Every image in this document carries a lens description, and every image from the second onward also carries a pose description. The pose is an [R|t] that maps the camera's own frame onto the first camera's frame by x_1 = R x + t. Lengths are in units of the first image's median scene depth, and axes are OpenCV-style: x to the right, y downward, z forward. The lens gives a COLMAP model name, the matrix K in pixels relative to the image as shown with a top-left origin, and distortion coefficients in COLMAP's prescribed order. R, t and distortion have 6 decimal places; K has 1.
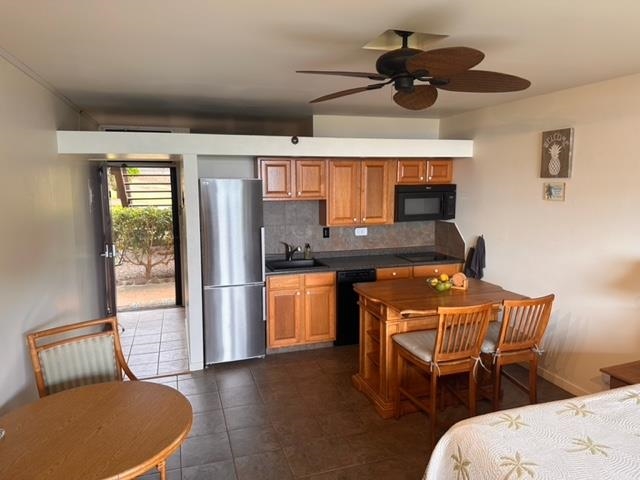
lens RADIAL K [[454.1, 0, 318.9], [0, 454.1, 246.6], [0, 0, 1]] dist [-0.001290, -0.005137]
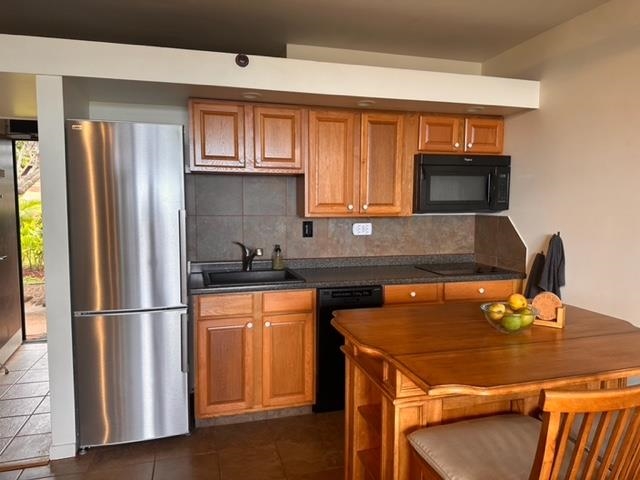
lens RADIAL K [[477.8, 0, 320.0], [0, 477.8, 240.0], [0, 0, 1]] dist [0.003704, -0.003467]
pose [[0.999518, 0.011682, -0.028749, 0.061416], [-0.013251, 0.998398, -0.055009, 0.025184], [0.028061, 0.055364, 0.998072, 0.370285]]
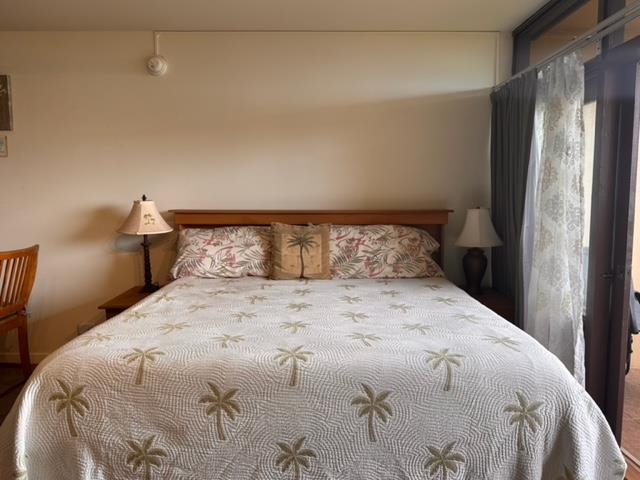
lens RADIAL K [[453.5, 0, 329.8], [0, 453.5, 239.4], [0, 0, 1]] dist [-0.000421, -0.001583]
pose [[0.303359, -0.089455, 0.948668, -0.111976], [0.129176, 0.990254, 0.052069, 0.079904], [-0.944080, 0.106750, 0.311958, 0.099364]]
